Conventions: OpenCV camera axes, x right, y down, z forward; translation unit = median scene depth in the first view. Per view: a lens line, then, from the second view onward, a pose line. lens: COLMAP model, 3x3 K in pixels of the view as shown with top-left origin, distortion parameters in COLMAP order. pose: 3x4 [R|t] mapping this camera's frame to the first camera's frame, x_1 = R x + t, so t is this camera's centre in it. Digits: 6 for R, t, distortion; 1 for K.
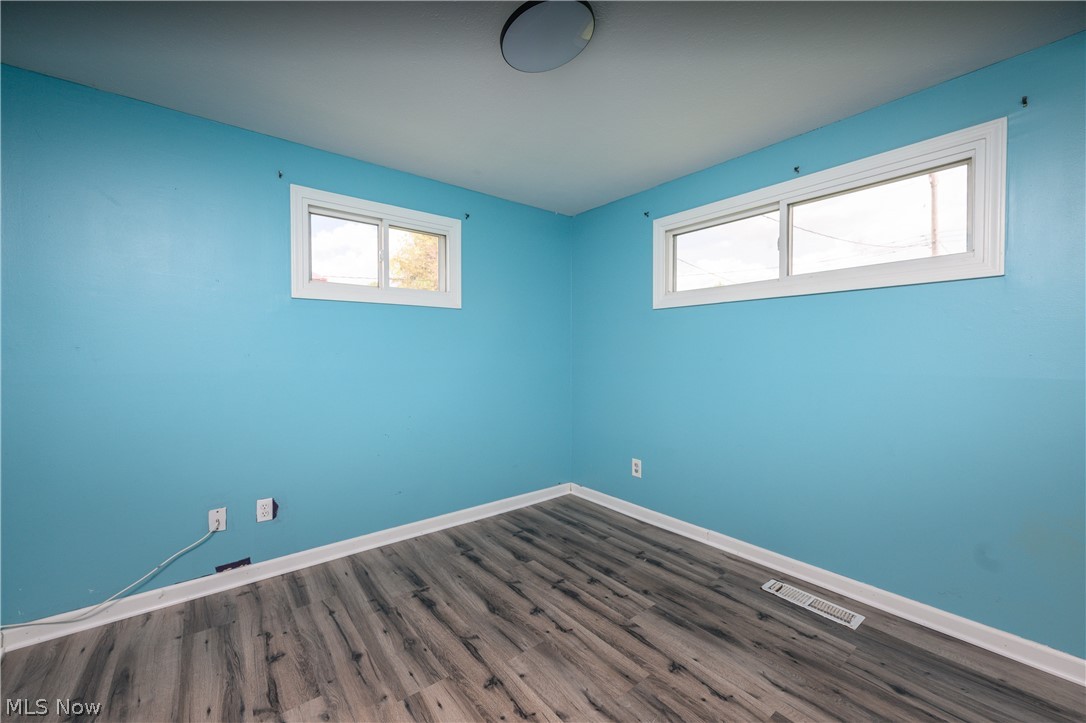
lens RADIAL K [[429.0, 0, 539.2], [0, 429.0, 358.1], [0, 0, 1]] dist [-0.001458, -0.000331]
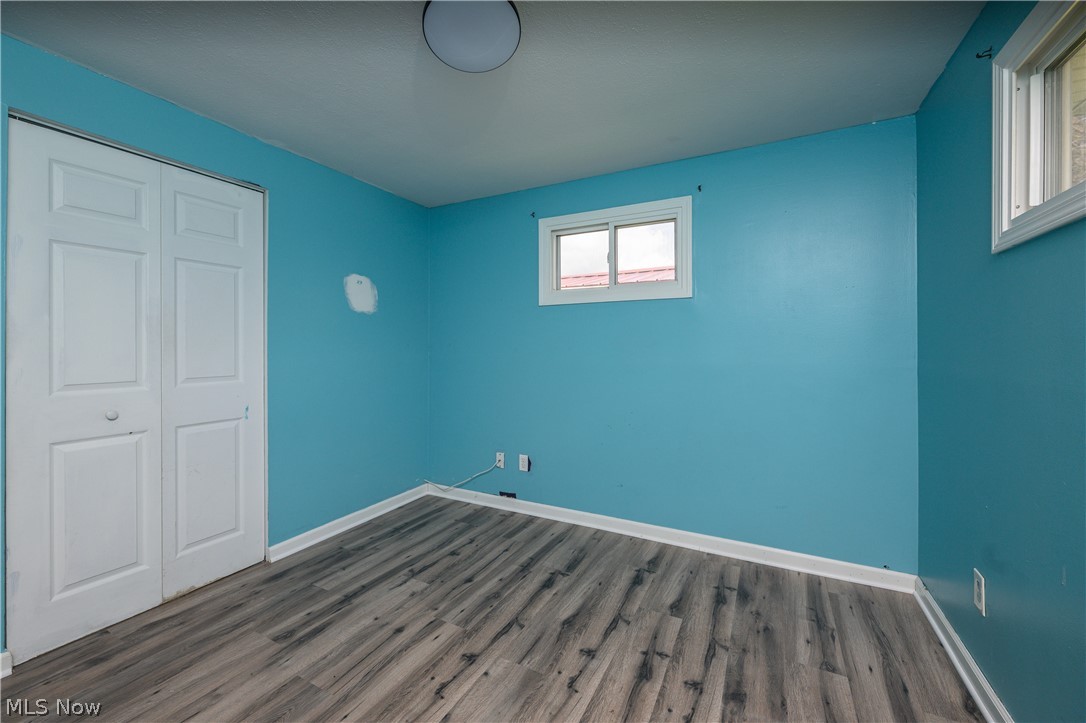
lens RADIAL K [[429.0, 0, 539.2], [0, 429.0, 358.1], [0, 0, 1]] dist [-0.001458, -0.000331]
pose [[0.405956, 0.026350, -0.913513, 0.649622], [-0.015591, 0.999638, 0.021905, -0.014331], [0.913760, 0.005350, 0.406220, 0.504199]]
